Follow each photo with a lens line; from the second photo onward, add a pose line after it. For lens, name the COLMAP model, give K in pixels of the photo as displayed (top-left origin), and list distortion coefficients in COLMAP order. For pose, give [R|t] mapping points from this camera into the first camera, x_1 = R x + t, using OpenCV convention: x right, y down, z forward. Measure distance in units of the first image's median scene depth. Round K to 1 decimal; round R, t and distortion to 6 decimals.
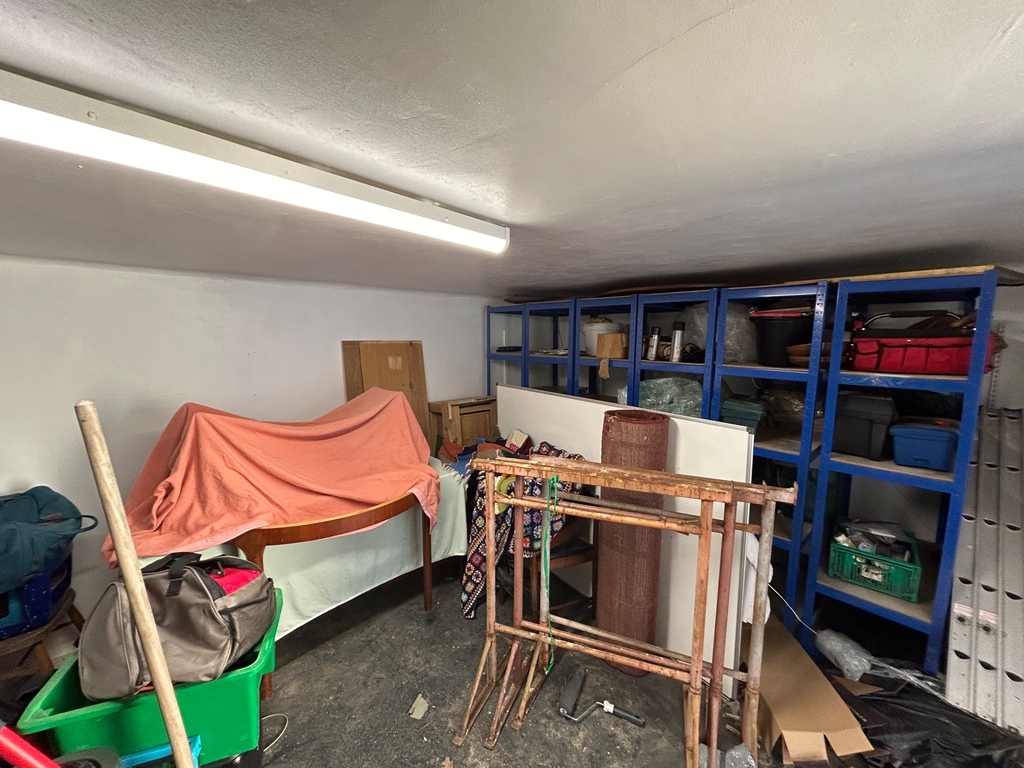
lens RADIAL K [[400.8, 0, 511.3], [0, 400.8, 397.9], [0, 0, 1]] dist [-0.000136, -0.000025]
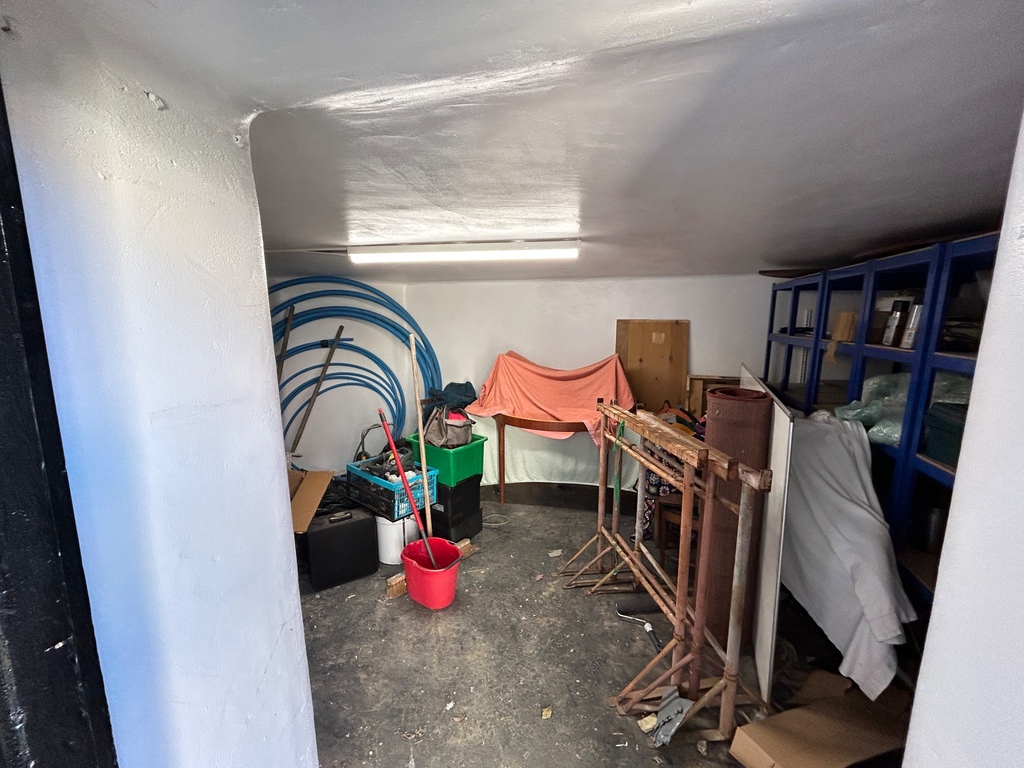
lens RADIAL K [[408.9, 0, 521.1], [0, 408.9, 386.2], [0, 0, 1]] dist [-0.001556, -0.000079]
pose [[0.523979, 0.142714, -0.839690, 0.695073], [-0.125657, 0.988027, 0.089513, -0.002028], [0.842411, 0.058610, 0.535638, -0.009868]]
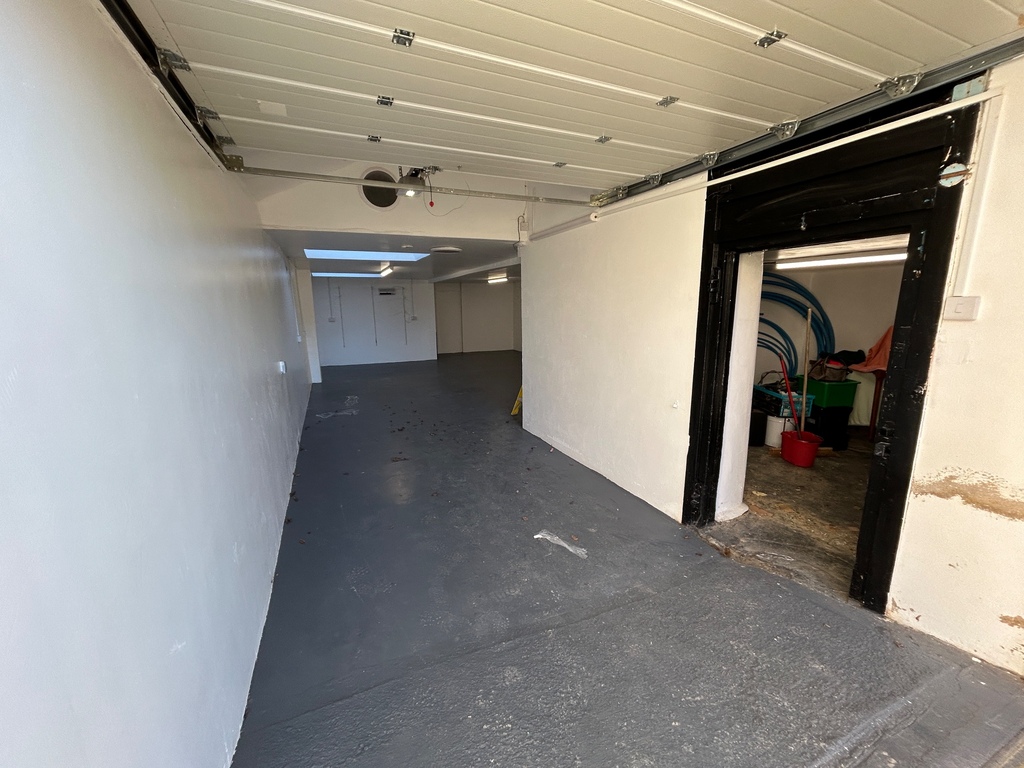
lens RADIAL K [[408.9, 0, 521.1], [0, 408.9, 386.2], [0, 0, 1]] dist [-0.001556, -0.000079]
pose [[-0.326882, 0.193184, -0.925110, 1.700713], [-0.112124, 0.964043, 0.240933, 0.034157], [0.938390, 0.182483, -0.293467, -0.265316]]
